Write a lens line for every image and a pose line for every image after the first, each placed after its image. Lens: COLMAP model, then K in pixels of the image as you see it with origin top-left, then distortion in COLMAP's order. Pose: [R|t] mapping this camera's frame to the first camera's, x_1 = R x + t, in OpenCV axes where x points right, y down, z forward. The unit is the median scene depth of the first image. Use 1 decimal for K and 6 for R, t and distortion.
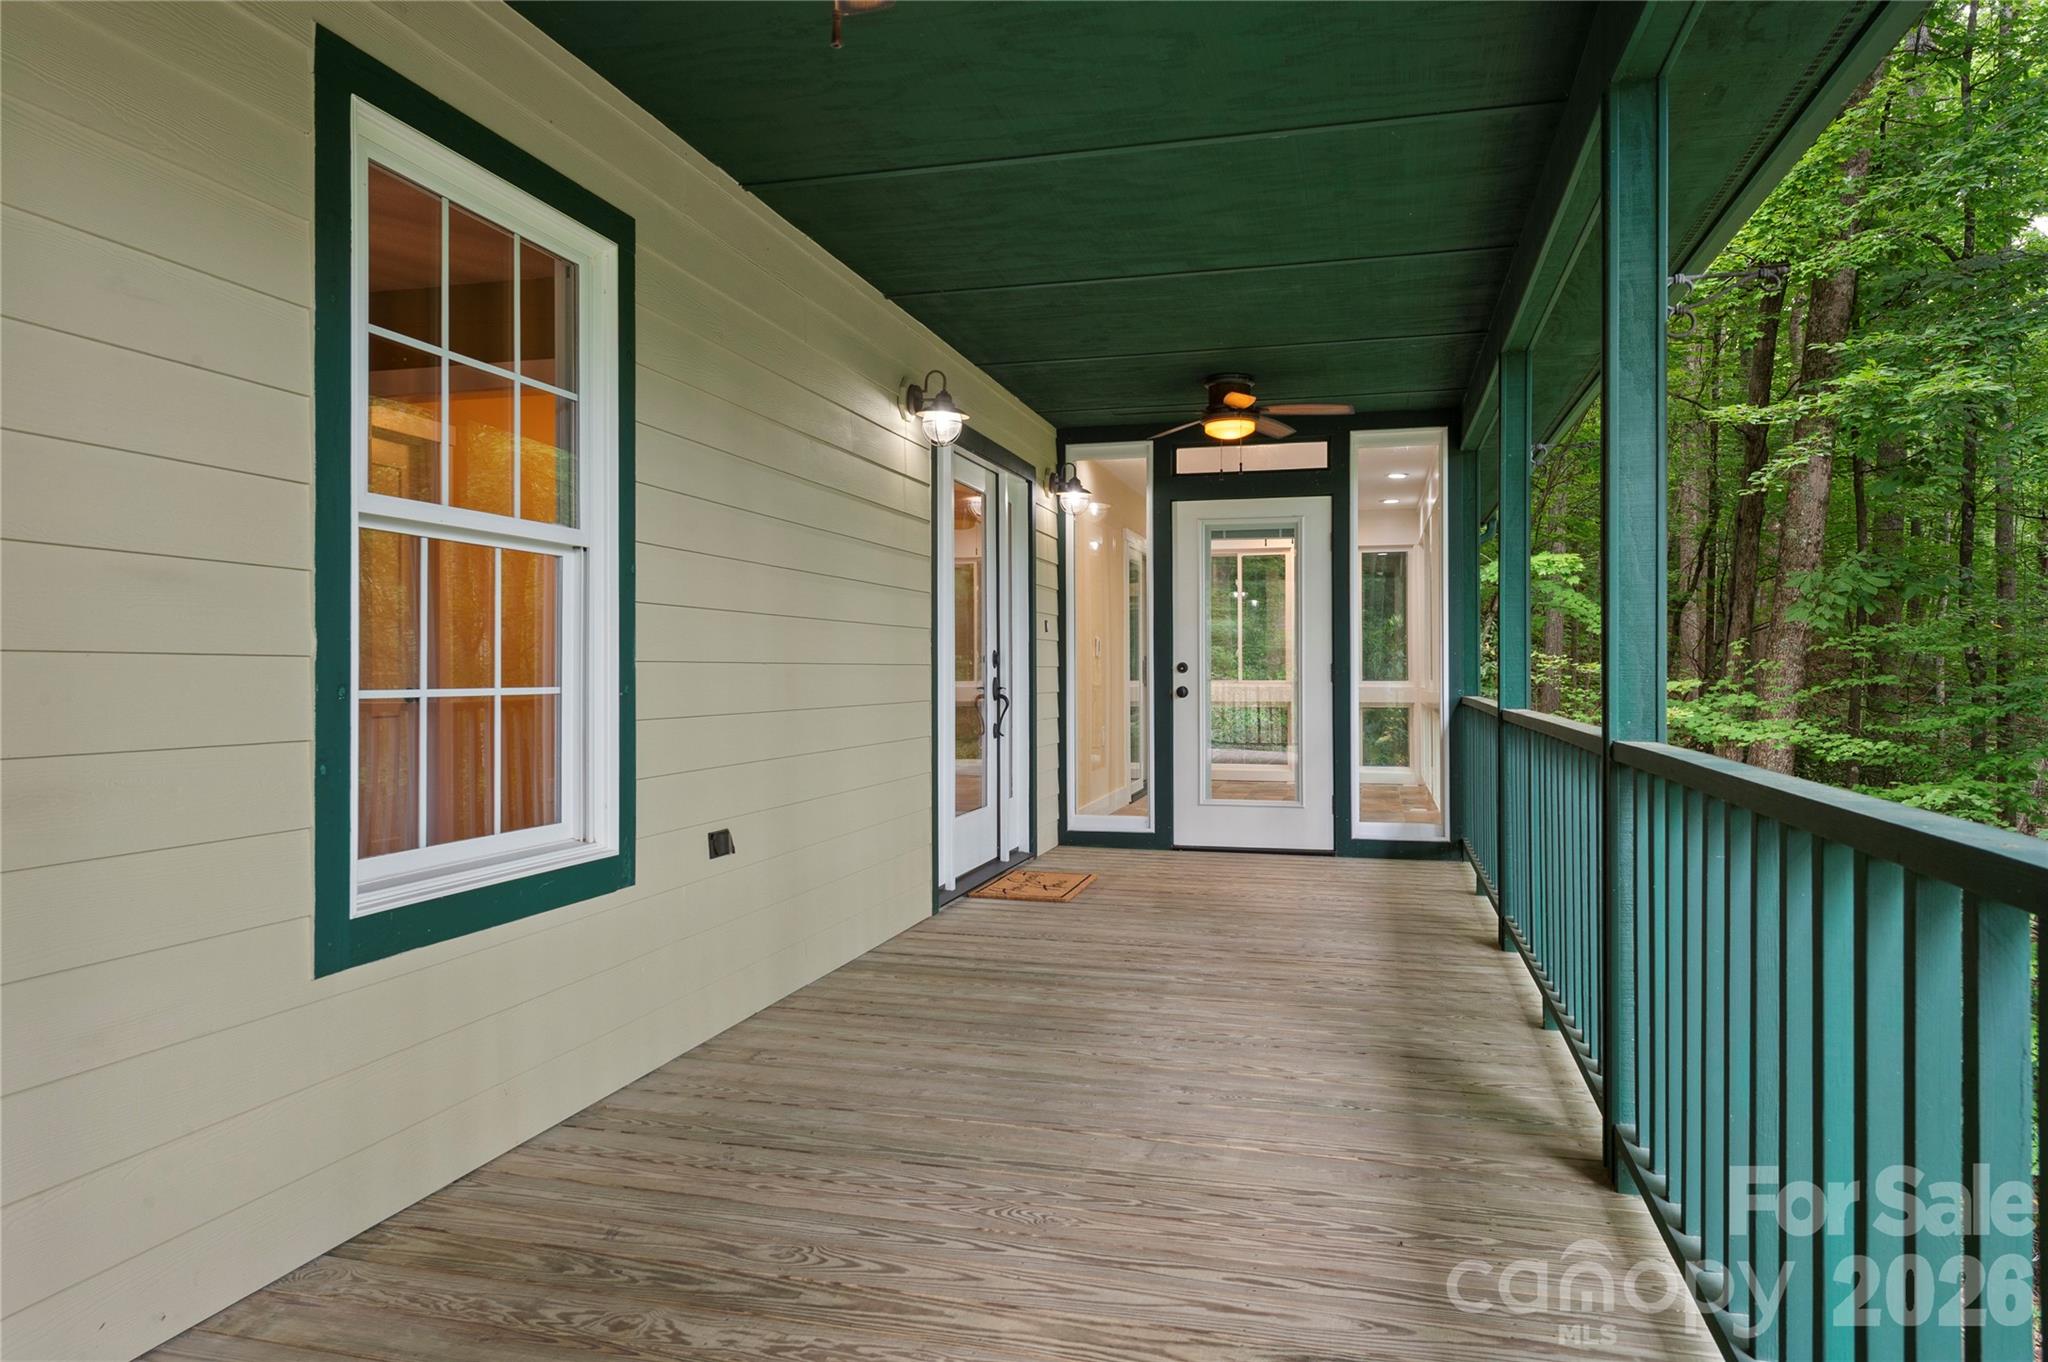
lens RADIAL K [[1372.7, 0, 1020.8], [0, 1372.7, 679.9], [0, 0, 1]] dist [0.001385, 0.000215]
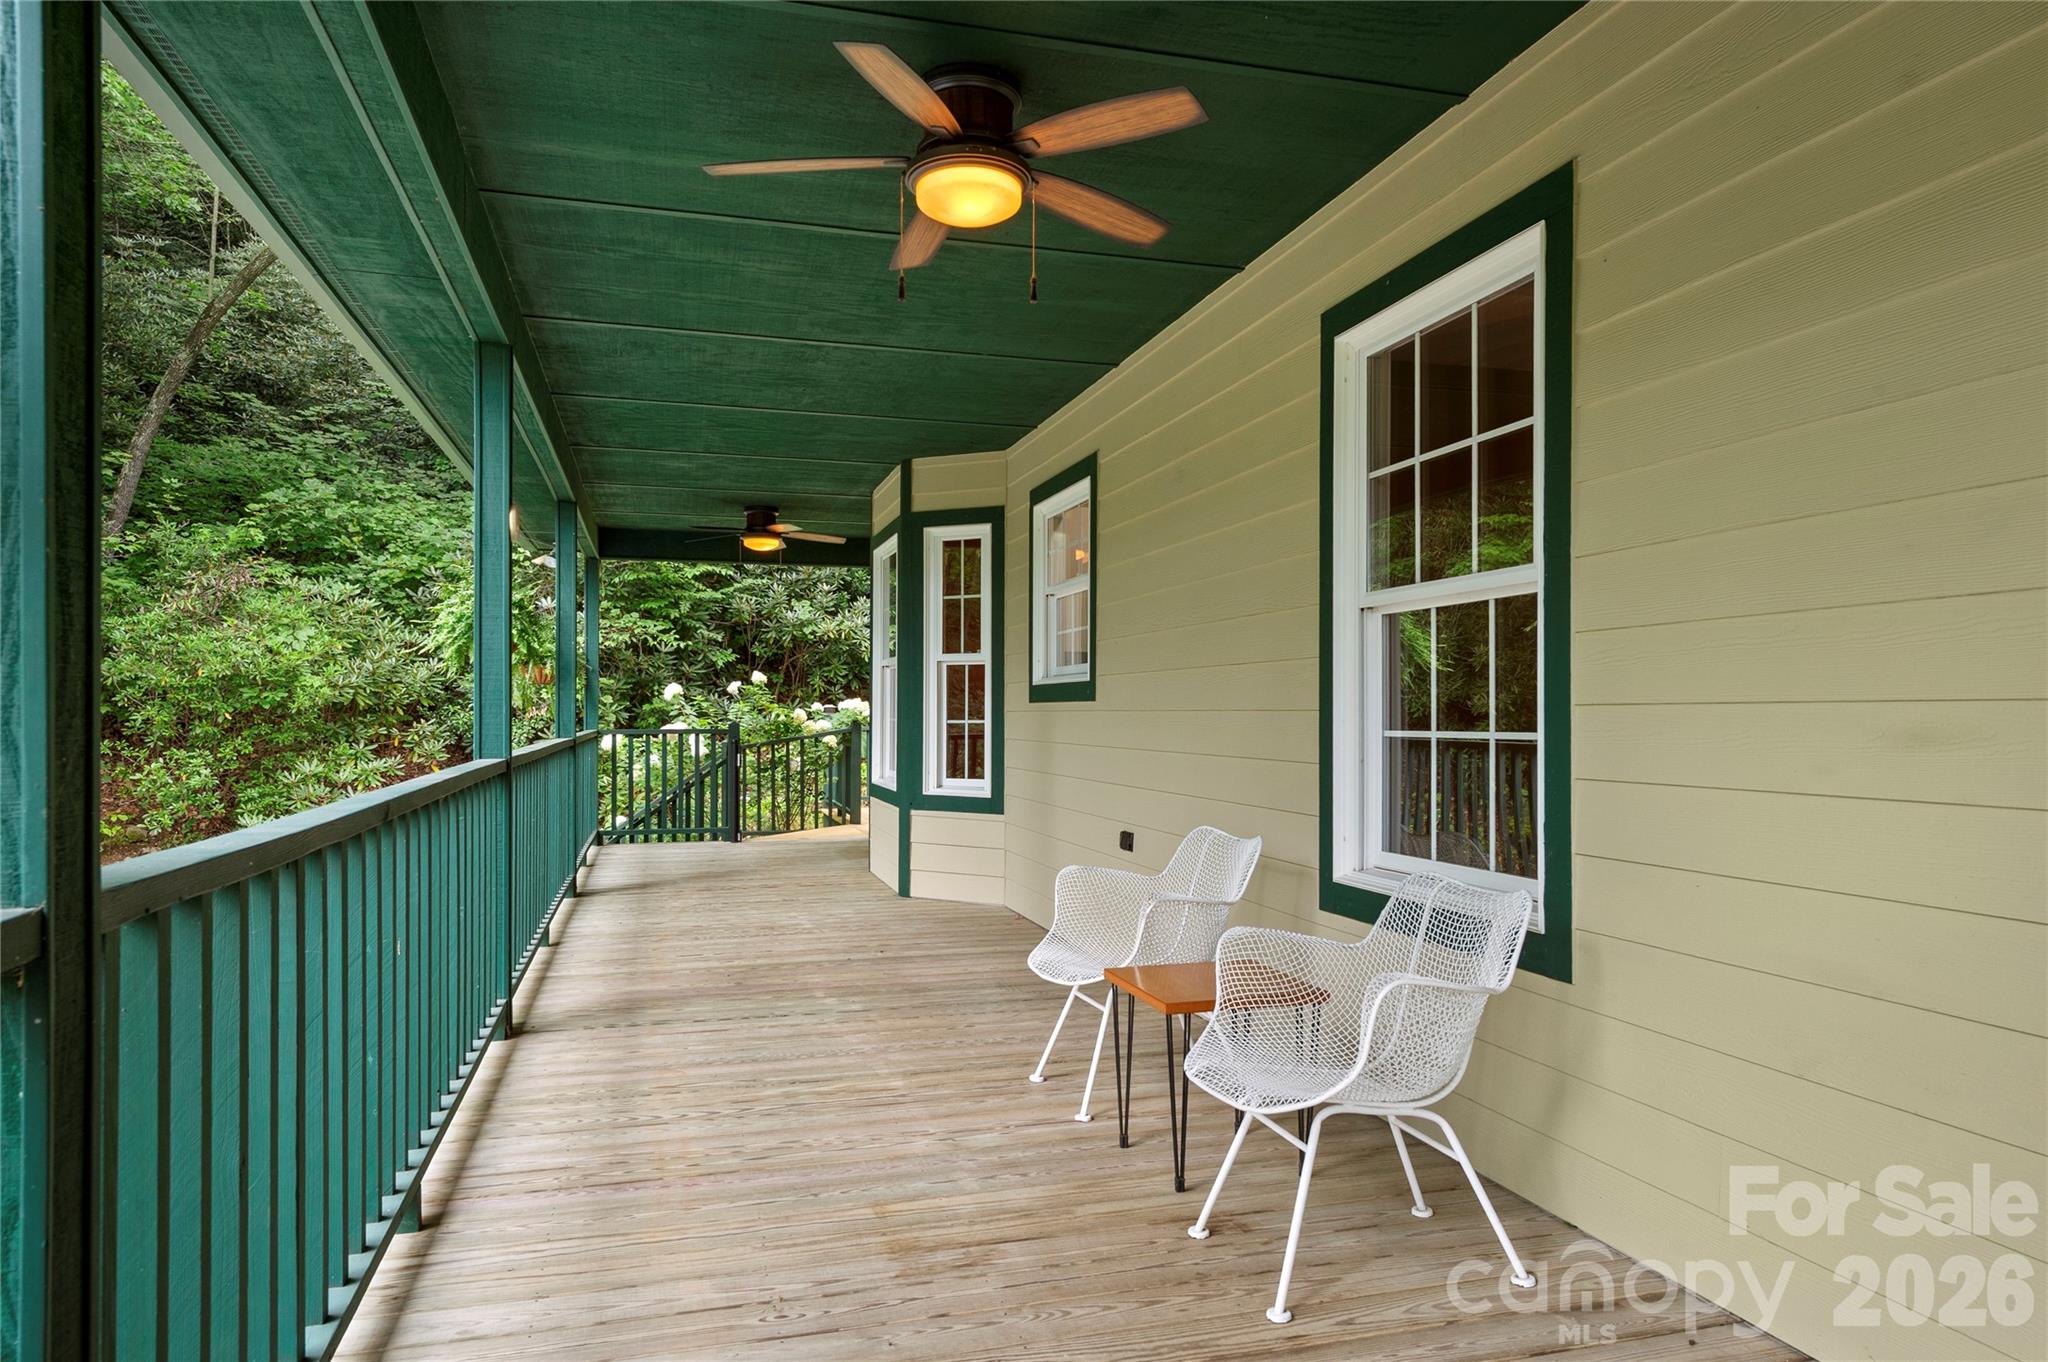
lens RADIAL K [[1311.6, 0, 1027.6], [0, 1311.6, 683.5], [0, 0, 1]] dist [-0.000529, -0.000050]
pose [[-0.863975, -0.013499, -0.503353, 0.453082], [-0.002799, 0.999754, -0.022006, -0.008655], [0.503526, -0.017604, -0.863801, 1.769374]]
